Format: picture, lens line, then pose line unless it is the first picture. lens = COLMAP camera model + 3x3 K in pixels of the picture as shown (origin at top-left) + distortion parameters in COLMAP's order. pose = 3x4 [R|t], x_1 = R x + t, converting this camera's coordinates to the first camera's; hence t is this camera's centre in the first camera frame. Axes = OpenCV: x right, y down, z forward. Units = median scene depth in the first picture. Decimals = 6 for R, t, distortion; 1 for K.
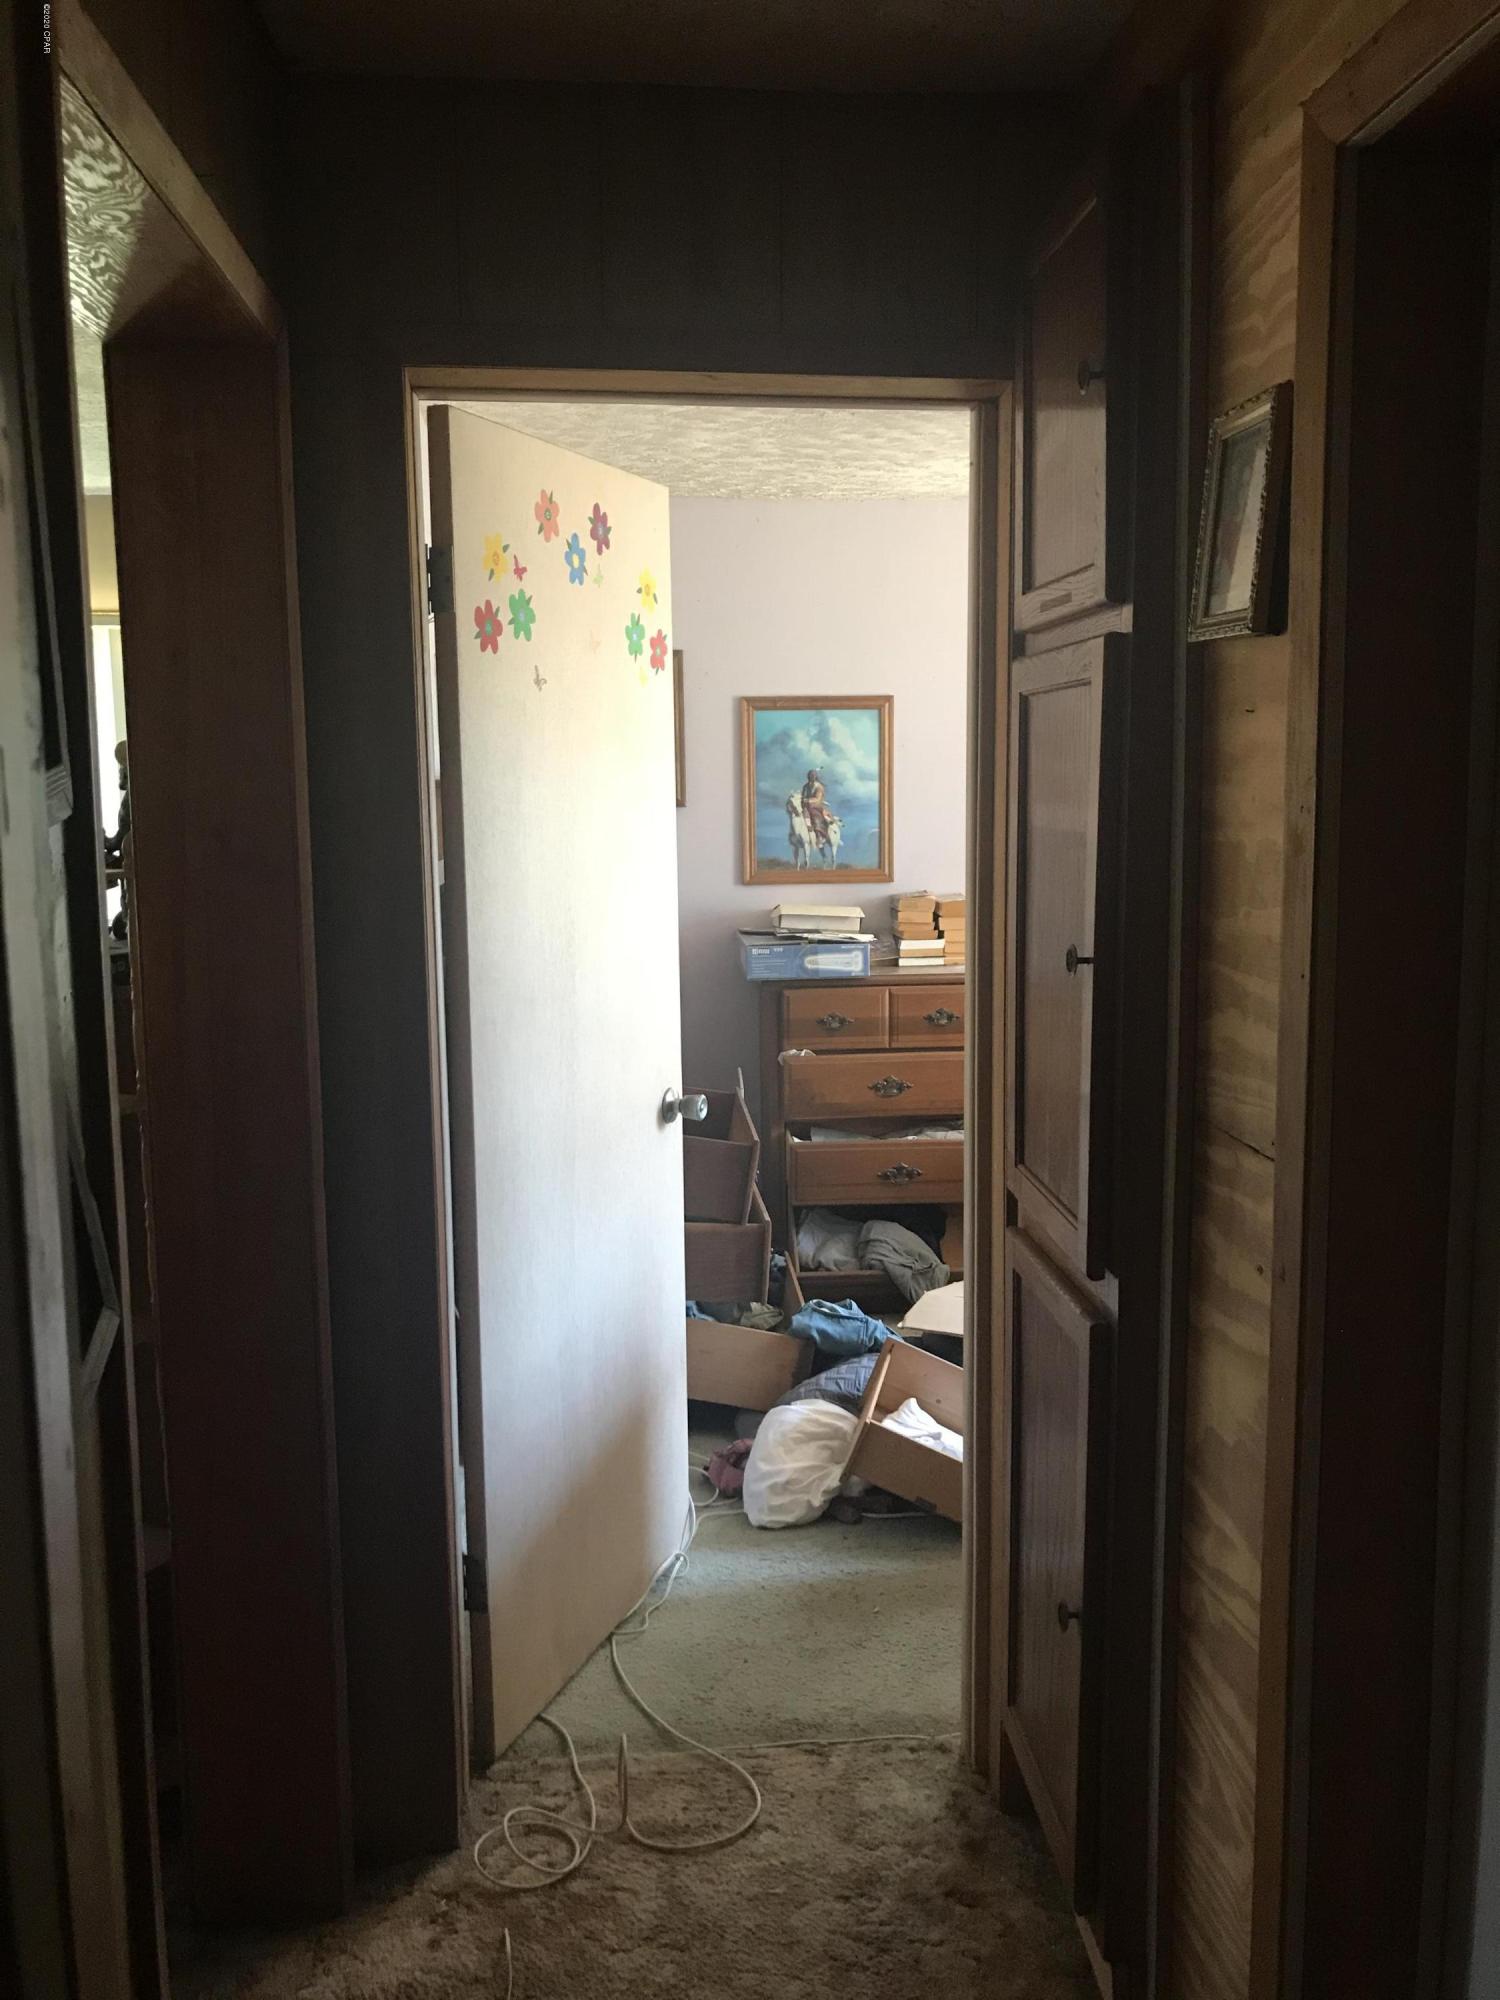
lens RADIAL K [[1640.6, 0, 750.0], [0, 1640.6, 1000.0], [0, 0, 1]] dist [0.038155, -0.063773]
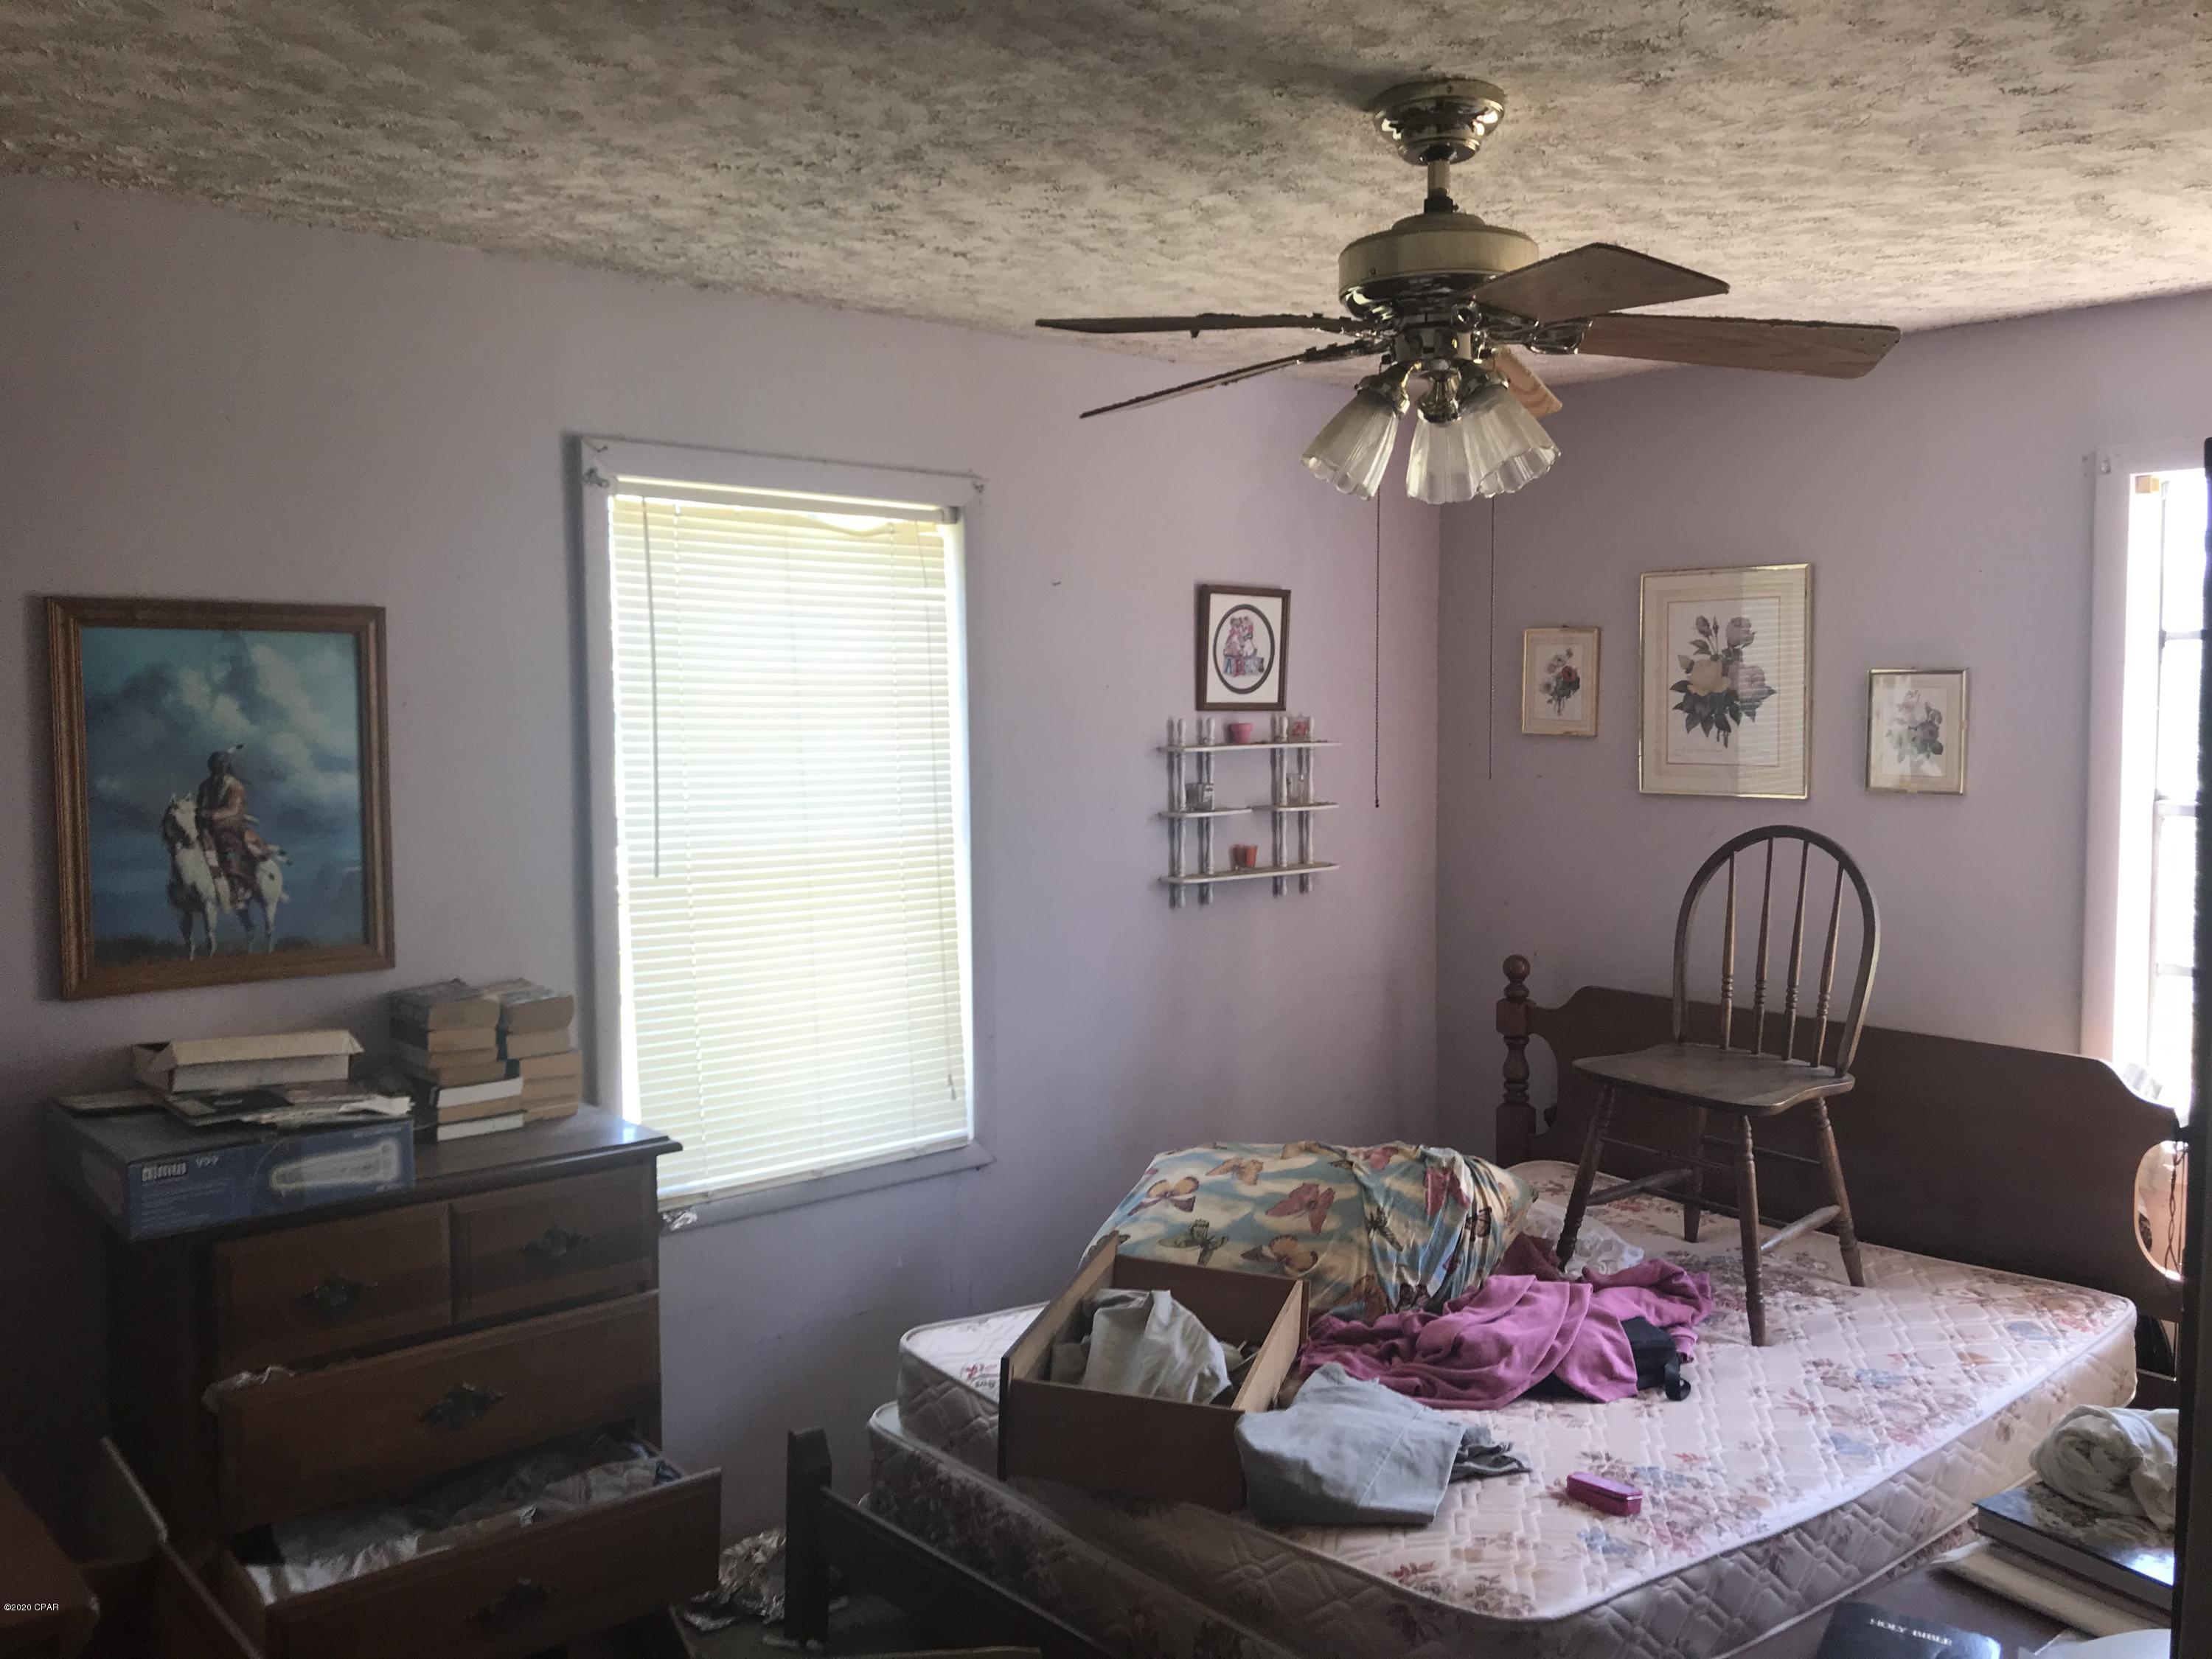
lens RADIAL K [[1814.5, 0, 1111.0], [0, 1814.5, 823.0], [0, 0, 1]] dist [0.038155, -0.063773]
pose [[0.799616, -0.024119, 0.600027, -0.075503], [0.067338, 0.996493, -0.049681, -0.074576], [-0.596724, 0.080130, 0.798436, 0.413913]]
